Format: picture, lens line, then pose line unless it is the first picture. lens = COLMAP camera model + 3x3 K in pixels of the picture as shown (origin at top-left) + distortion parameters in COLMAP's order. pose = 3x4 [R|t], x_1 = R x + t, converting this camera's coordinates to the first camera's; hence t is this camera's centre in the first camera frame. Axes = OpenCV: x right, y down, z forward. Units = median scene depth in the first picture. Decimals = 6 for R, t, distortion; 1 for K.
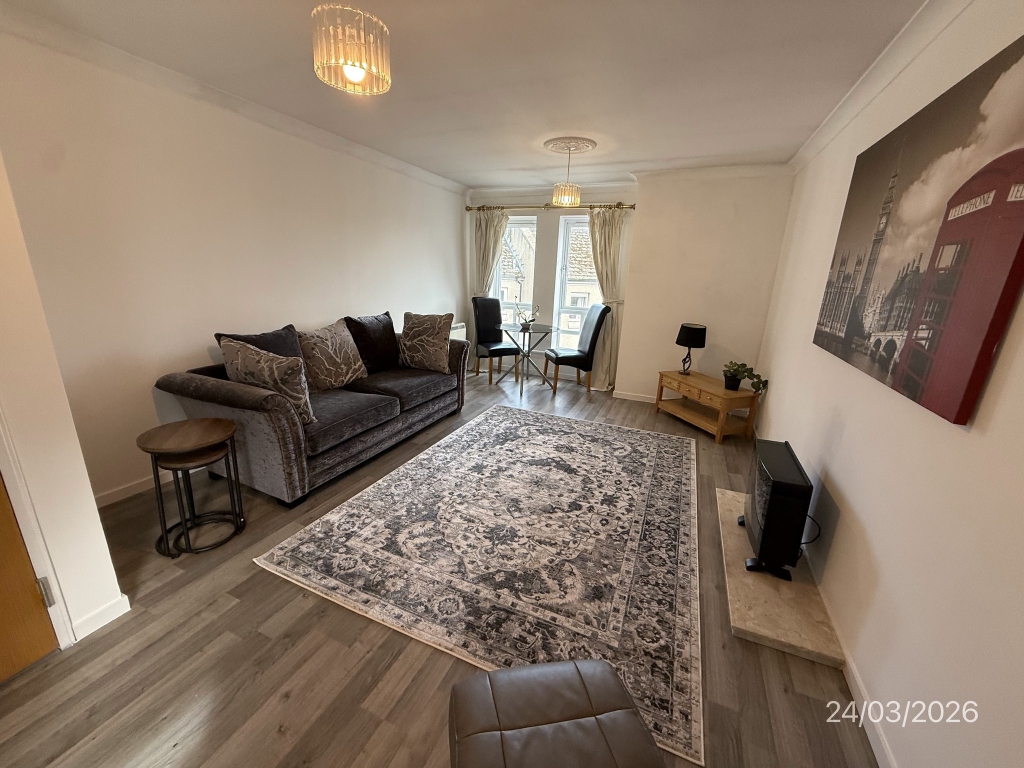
lens RADIAL K [[404.3, 0, 511.2], [0, 404.3, 384.1], [0, 0, 1]] dist [-0.000462, -0.000142]
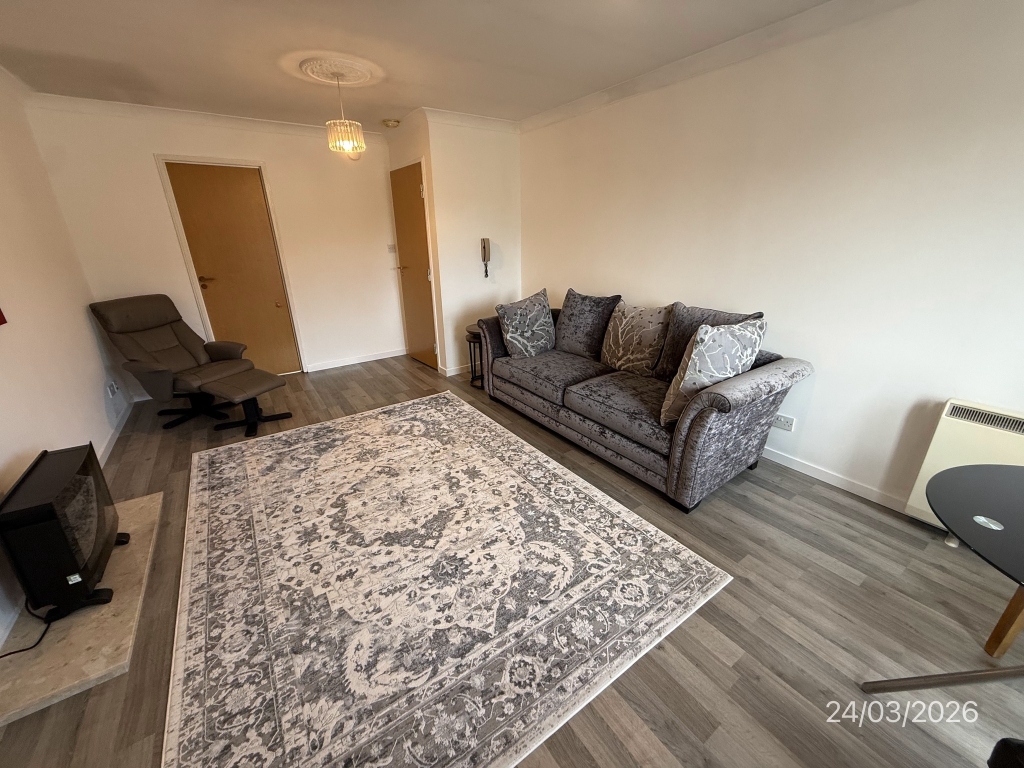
lens RADIAL K [[404.3, 0, 512.2], [0, 404.3, 384.7], [0, 0, 1]] dist [-0.000462, -0.000142]
pose [[-0.529837, 0.270616, -0.803766, 0.539459], [-0.234458, 0.864053, 0.445467, -0.375331], [0.815047, 0.424474, -0.394360, 1.386074]]
